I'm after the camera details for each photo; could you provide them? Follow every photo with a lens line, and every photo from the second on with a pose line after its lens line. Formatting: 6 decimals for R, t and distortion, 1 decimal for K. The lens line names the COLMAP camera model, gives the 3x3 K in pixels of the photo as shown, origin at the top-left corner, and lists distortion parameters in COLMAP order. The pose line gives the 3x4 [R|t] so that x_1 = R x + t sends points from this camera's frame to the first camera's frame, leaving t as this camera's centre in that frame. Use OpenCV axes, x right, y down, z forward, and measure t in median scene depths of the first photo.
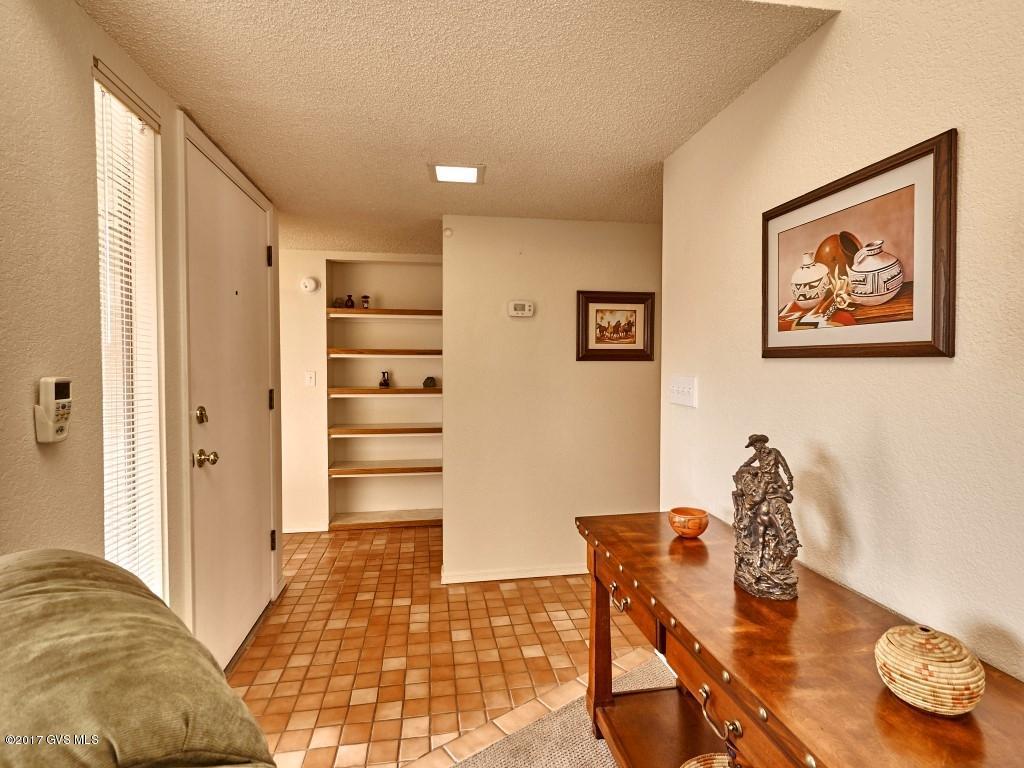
lens RADIAL K [[517.7, 0, 508.2], [0, 517.7, 378.9], [0, 0, 1]] dist [-0.000822, 0.000165]
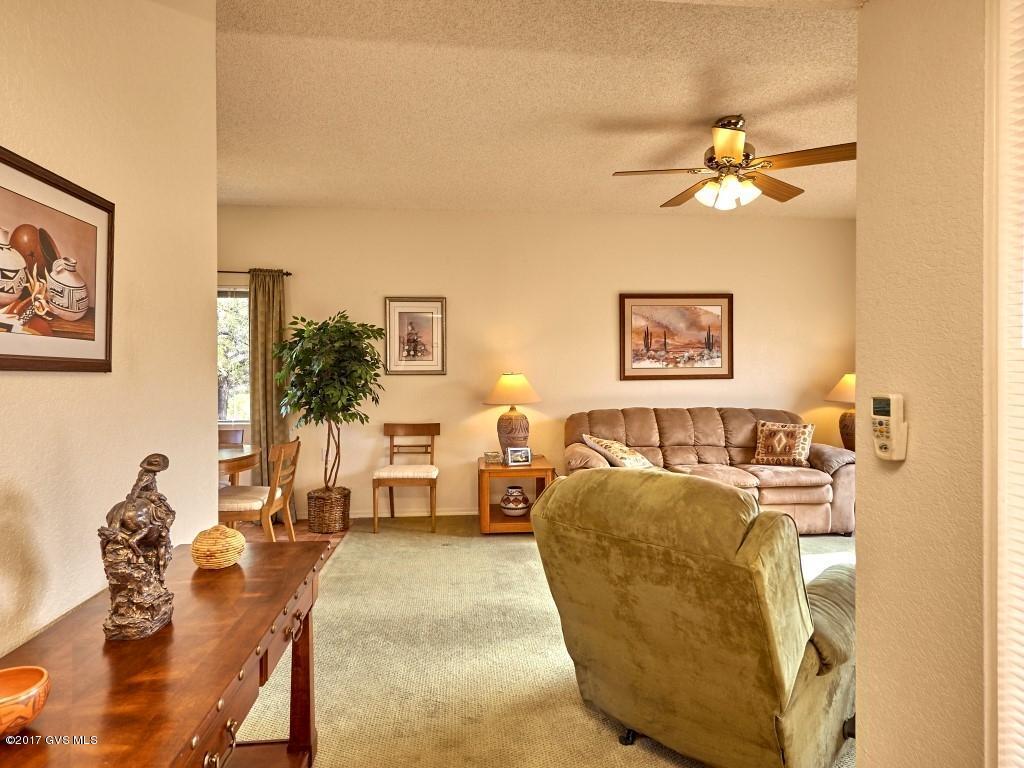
lens RADIAL K [[597.6, 0, 519.2], [0, 597.6, 380.1], [0, 0, 1]] dist [-0.003353, -0.000891]
pose [[-0.999044, -0.001306, 0.043701, -0.198510], [0.000433, 0.999209, 0.039762, -0.062632], [-0.043718, 0.039742, -0.998253, 1.872004]]
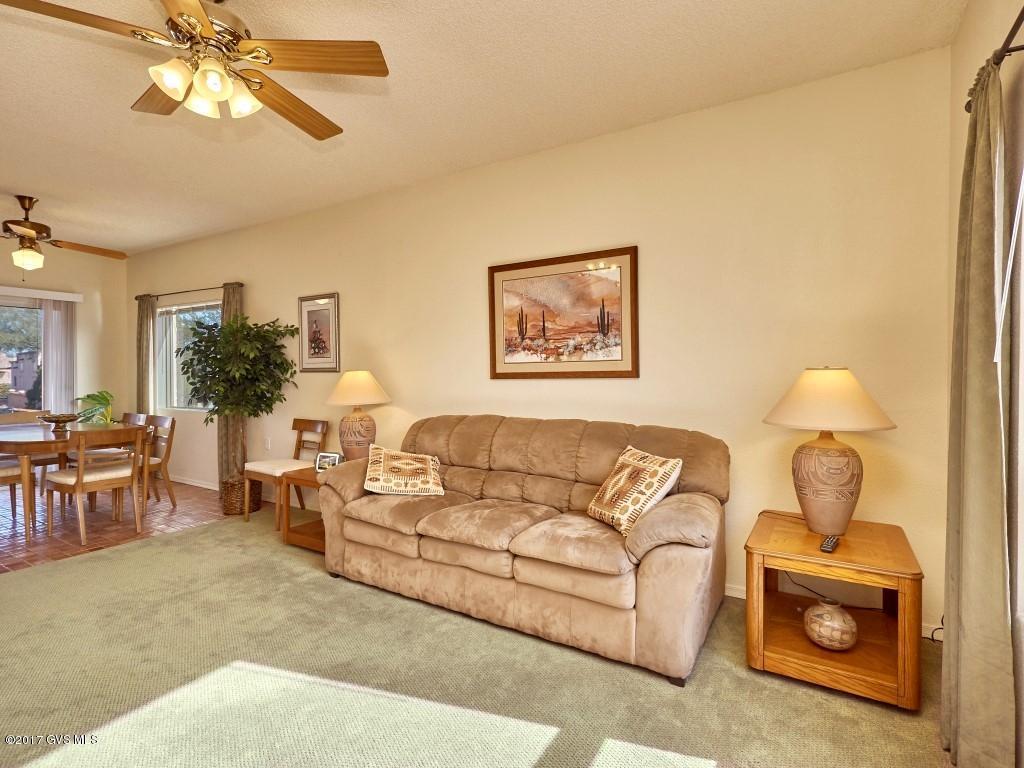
lens RADIAL K [[531.5, 0, 512.0], [0, 531.5, 384.0], [0, 0, 1]] dist [0.001579, 0.000166]
pose [[-0.766145, -0.013363, 0.642529, -2.625139], [0.019058, 0.998872, 0.043498, 0.008536], [-0.642385, 0.045571, -0.765026, -0.169090]]
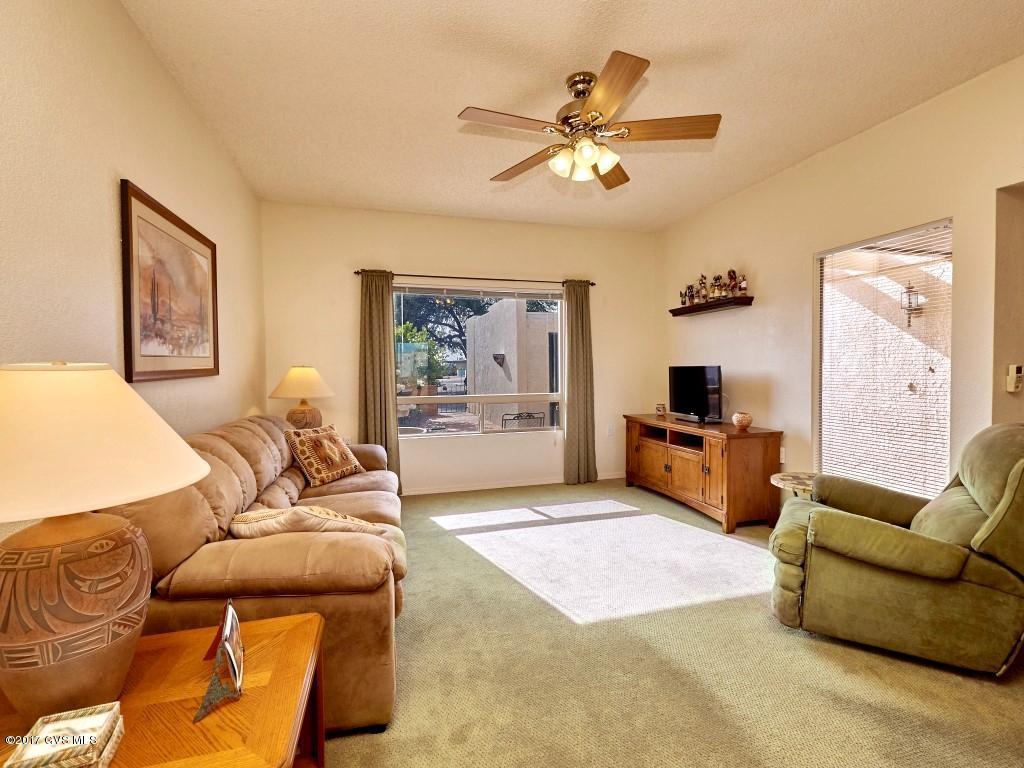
lens RADIAL K [[483.8, 0, 516.2], [0, 483.8, 381.1], [0, 0, 1]] dist [0.010011, 0.000558]
pose [[0.136418, 0.029350, -0.990217, 0.873431], [-0.015651, 0.999500, 0.027469, 0.039953], [0.990528, 0.011751, 0.136809, -1.331800]]
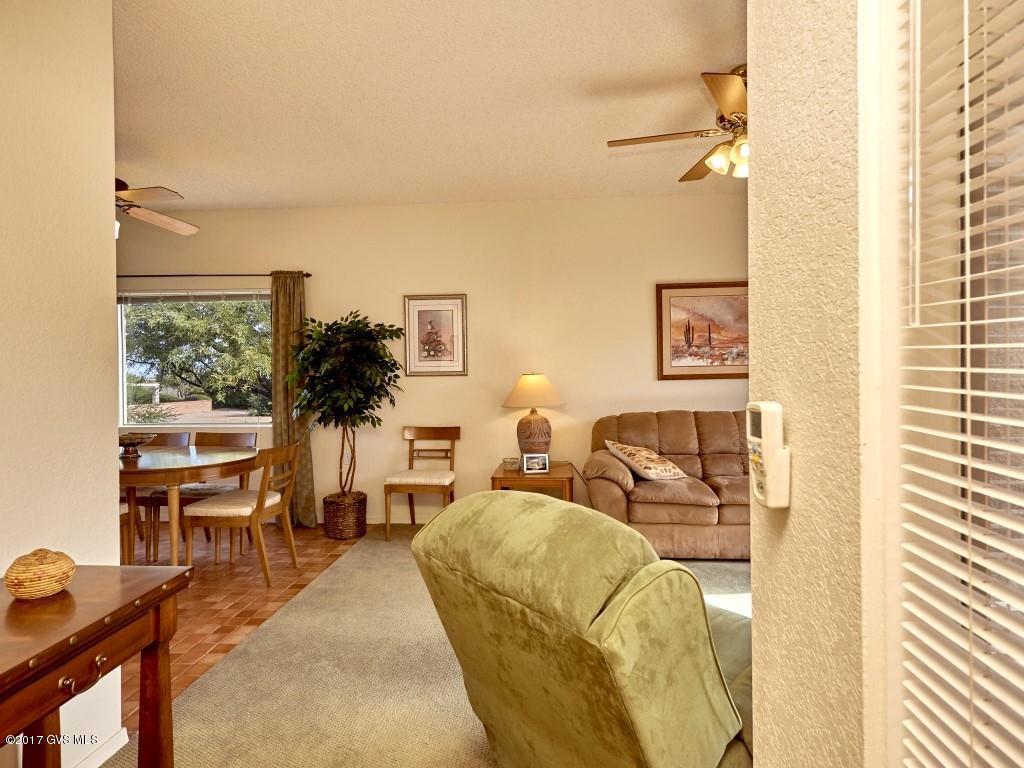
lens RADIAL K [[597.6, 0, 519.2], [0, 597.6, 380.1], [0, 0, 1]] dist [-0.003353, -0.000891]
pose [[-0.978573, 0.005693, 0.205820, -0.636472], [0.014012, 0.999142, 0.038985, -0.054180], [-0.205421, 0.041034, -0.977813, 1.538923]]
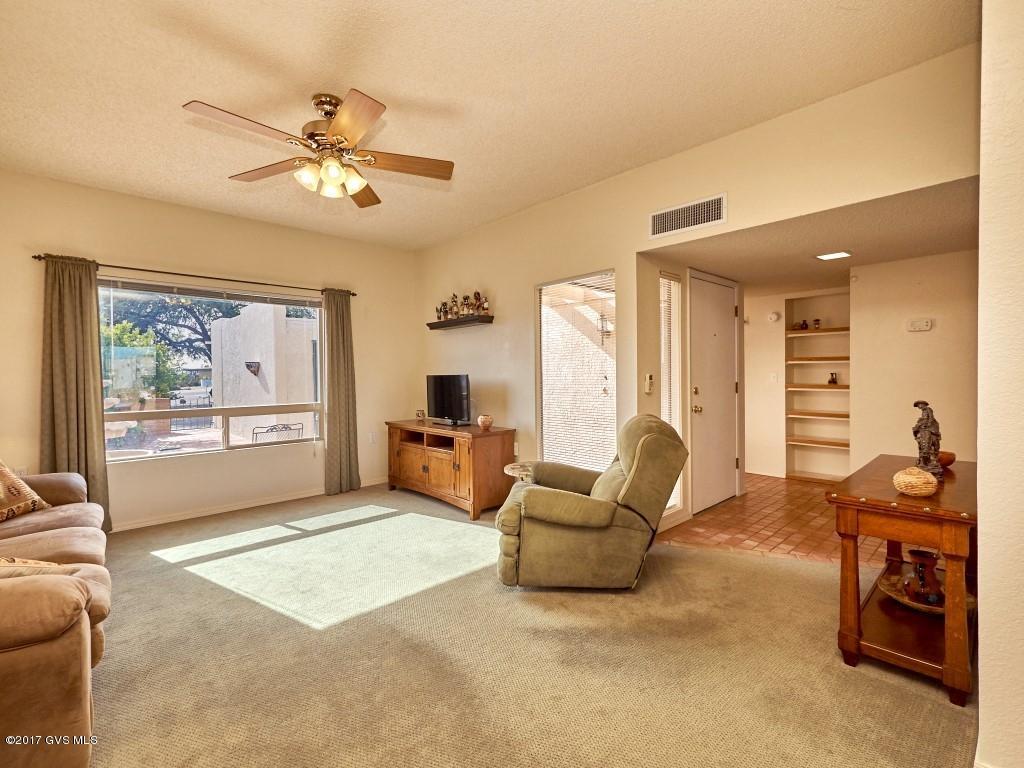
lens RADIAL K [[474.4, 0, 518.0], [0, 474.4, 380.1], [0, 0, 1]] dist [0.008499, 0.001101]
pose [[0.566599, 0.007465, -0.823960, 1.048285], [-0.010800, 0.999940, 0.001632, 0.036557], [0.823923, 0.007974, 0.566646, -1.284813]]
